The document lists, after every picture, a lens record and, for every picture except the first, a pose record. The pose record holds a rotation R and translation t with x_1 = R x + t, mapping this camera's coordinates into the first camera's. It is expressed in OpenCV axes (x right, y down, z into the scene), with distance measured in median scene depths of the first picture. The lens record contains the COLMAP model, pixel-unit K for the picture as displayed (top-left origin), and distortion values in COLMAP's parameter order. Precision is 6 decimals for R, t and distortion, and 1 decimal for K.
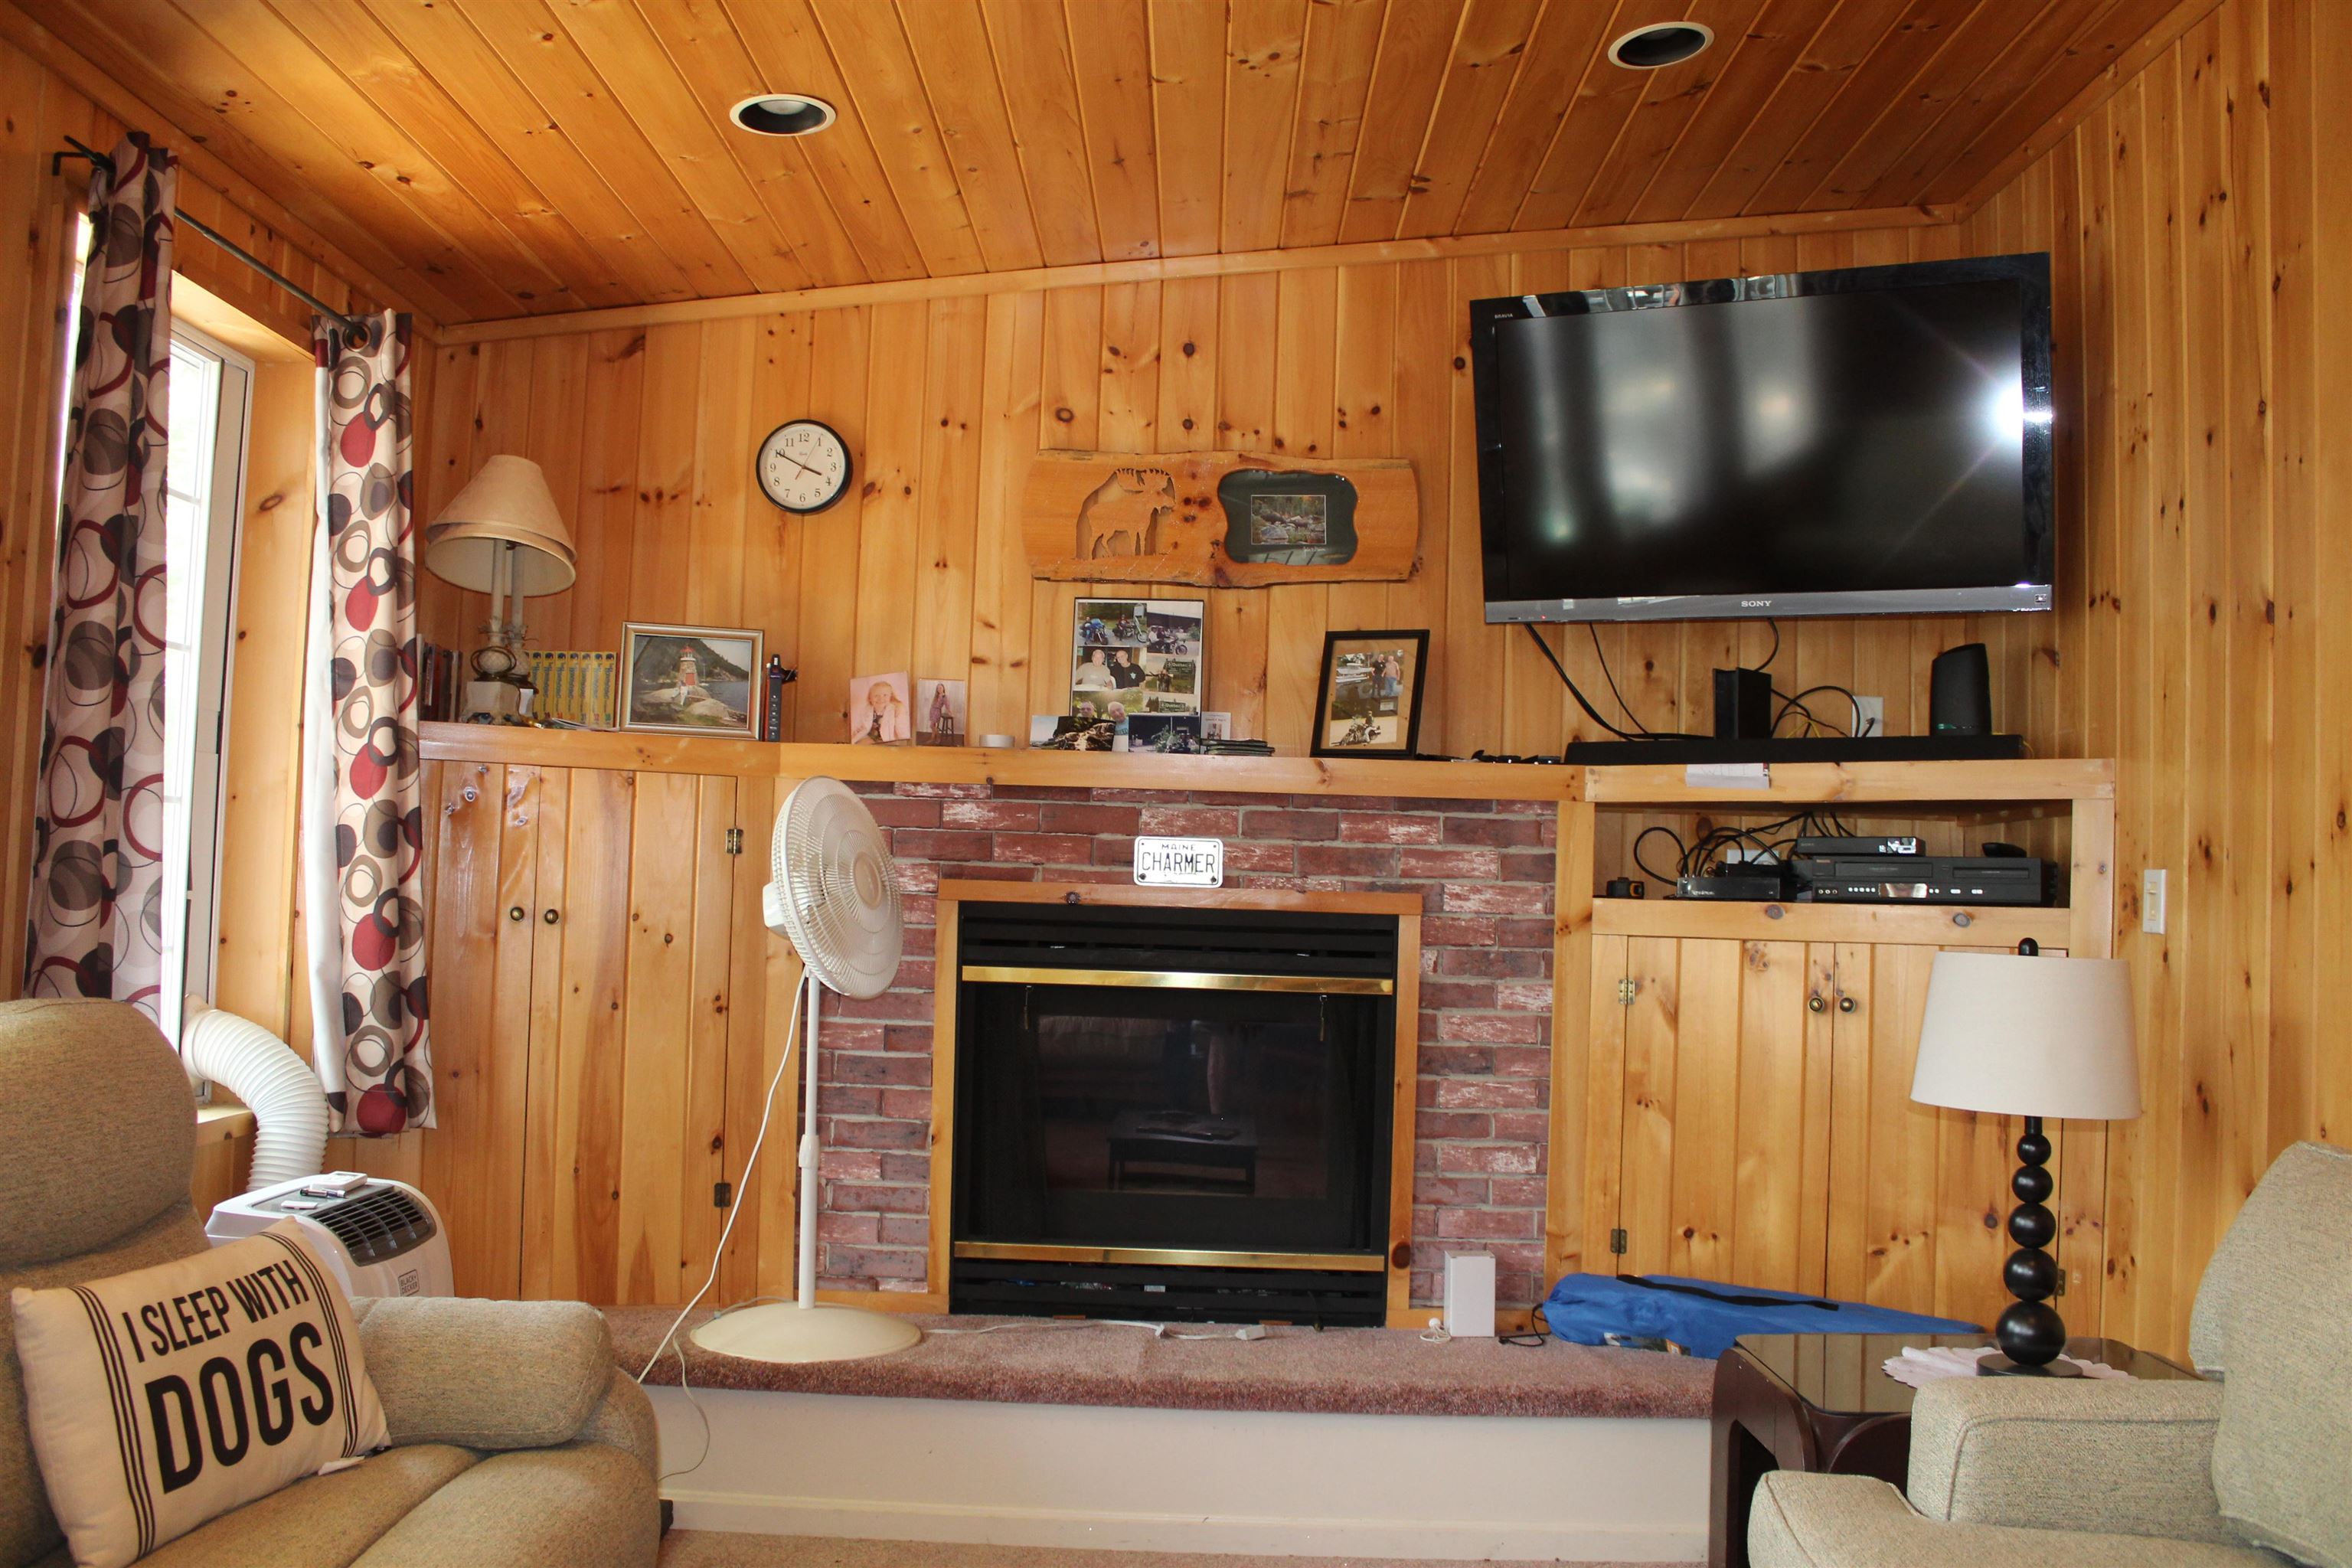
lens RADIAL K [[1940.6, 0, 1176.0], [0, 1940.6, 784.0], [0, 0, 1]] dist [-0.165922, 0.144021]
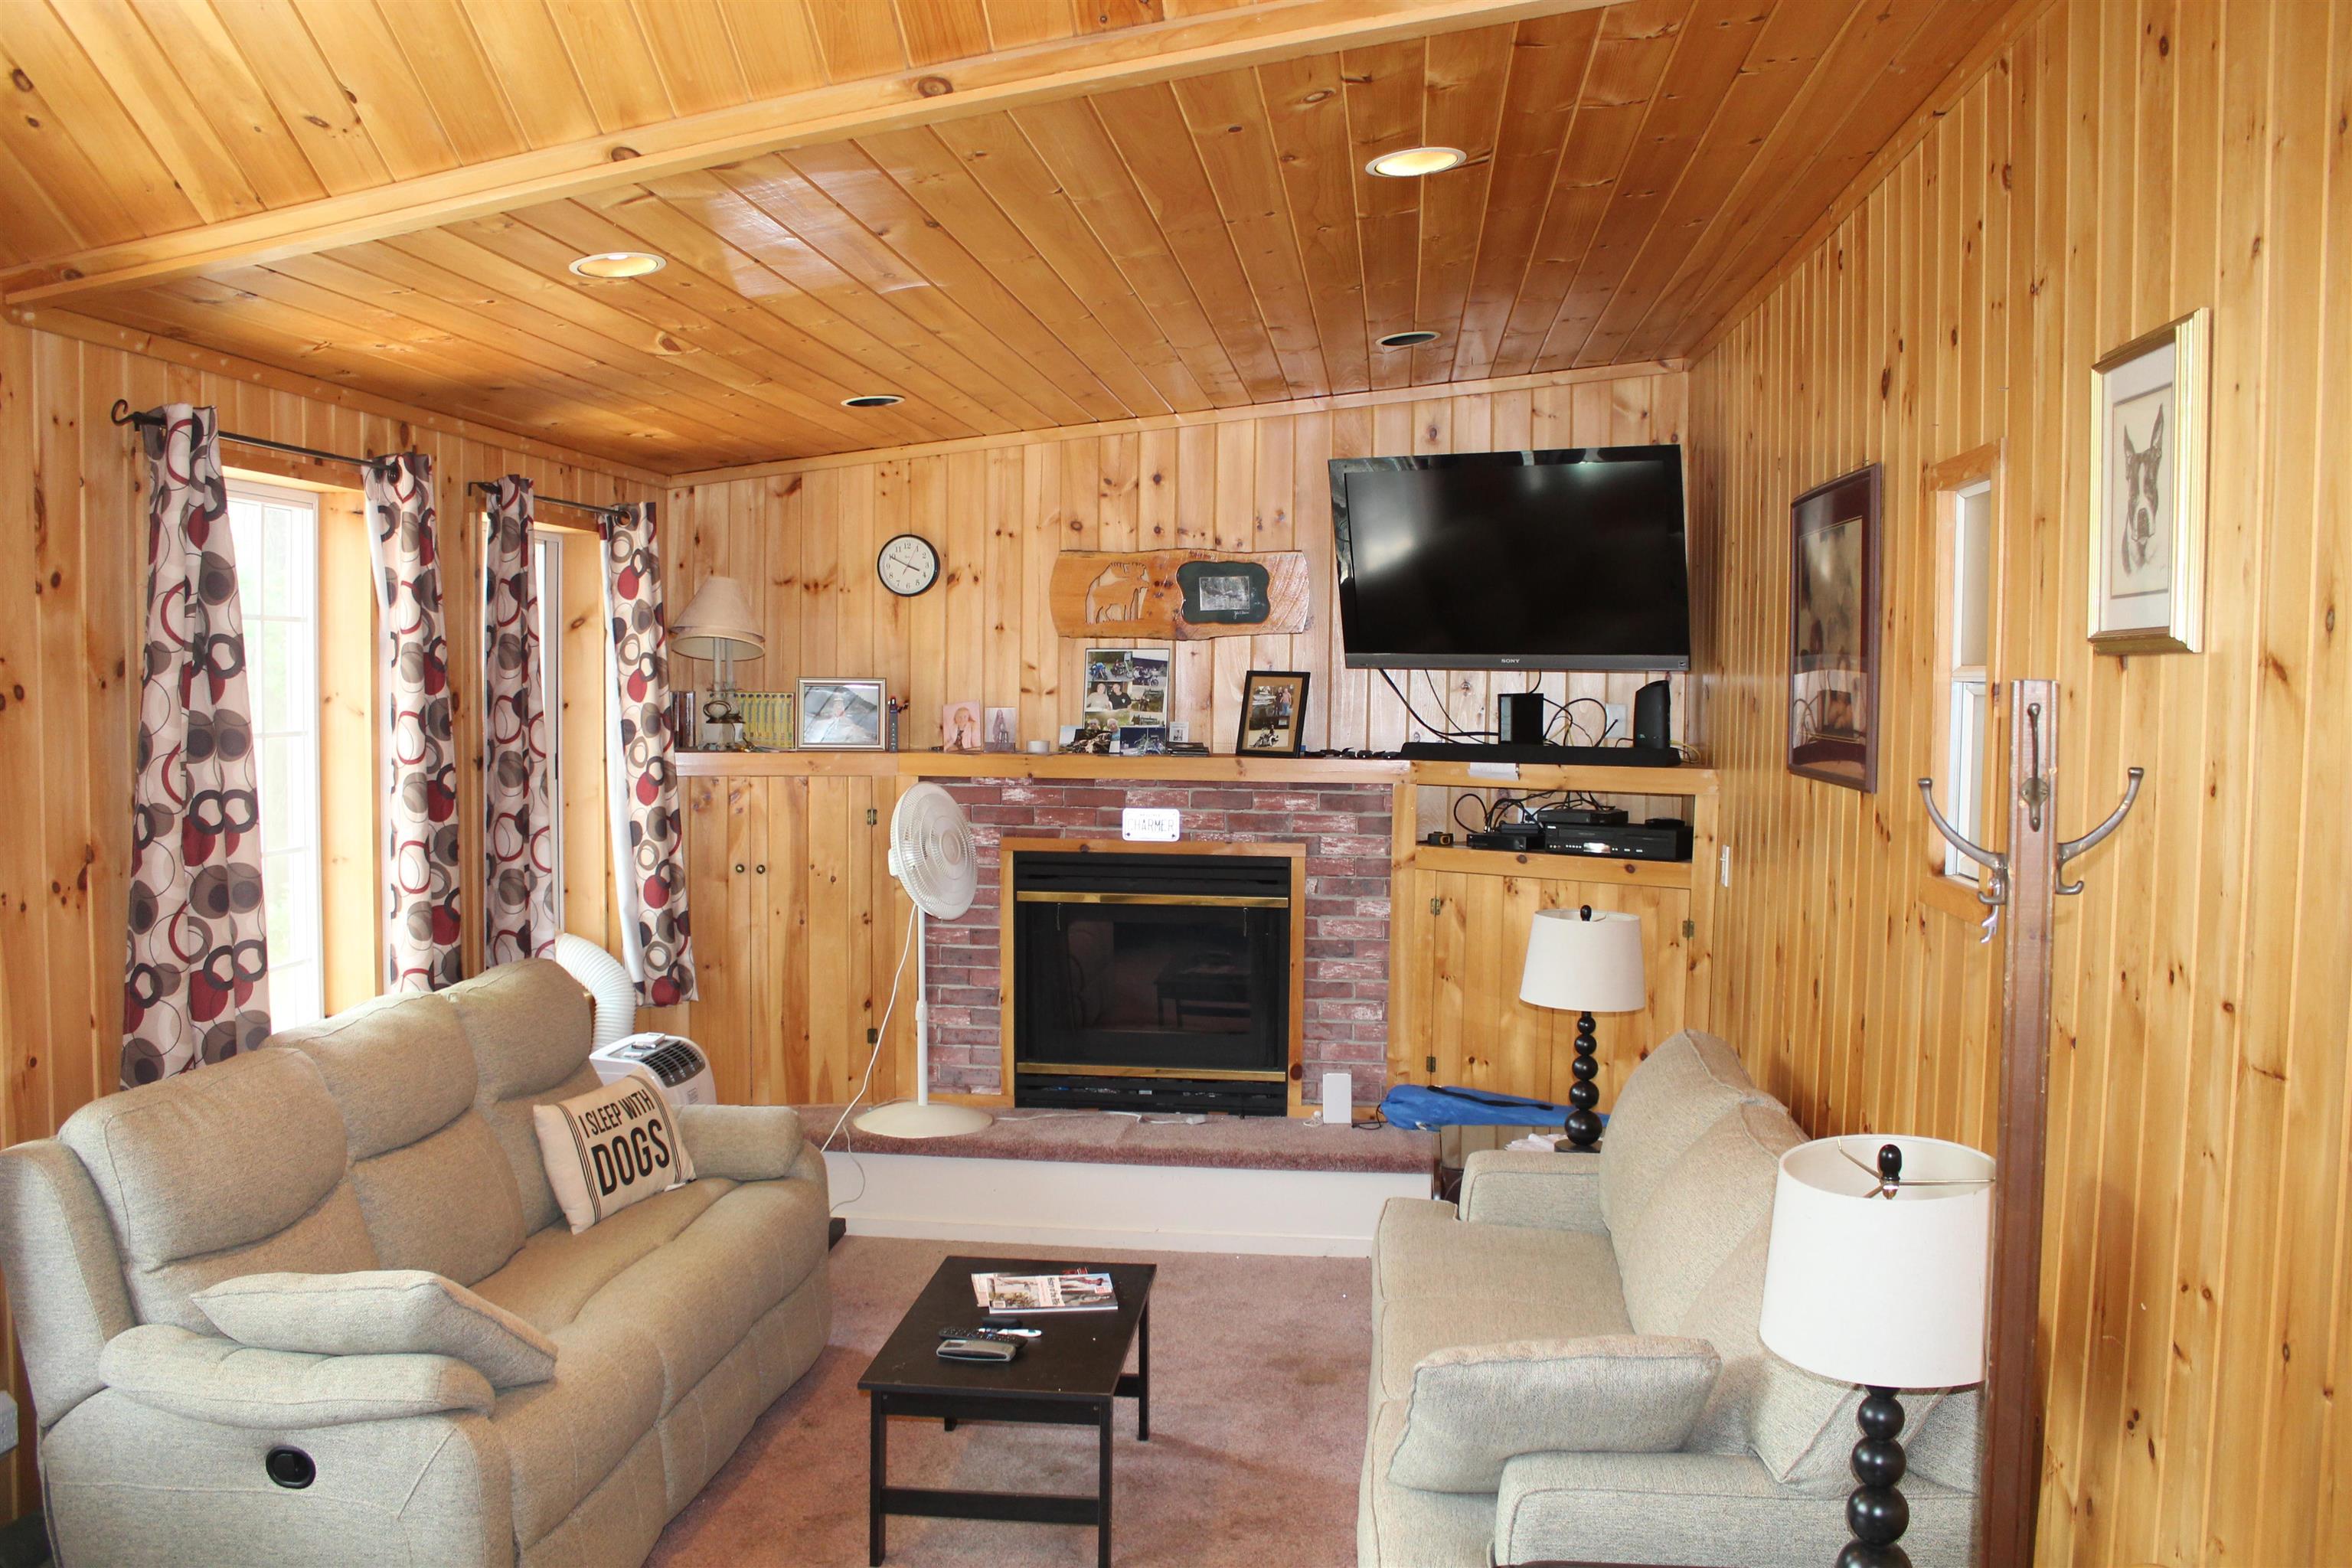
lens RADIAL K [[1940.6, 0, 1176.0], [0, 1940.6, 784.0], [0, 0, 1]] dist [-0.165922, 0.144021]
pose [[0.994805, -0.014726, -0.100724, 0.186431], [0.025854, 0.993586, 0.110087, -0.170338], [0.098456, -0.112119, 0.988805, -0.566238]]
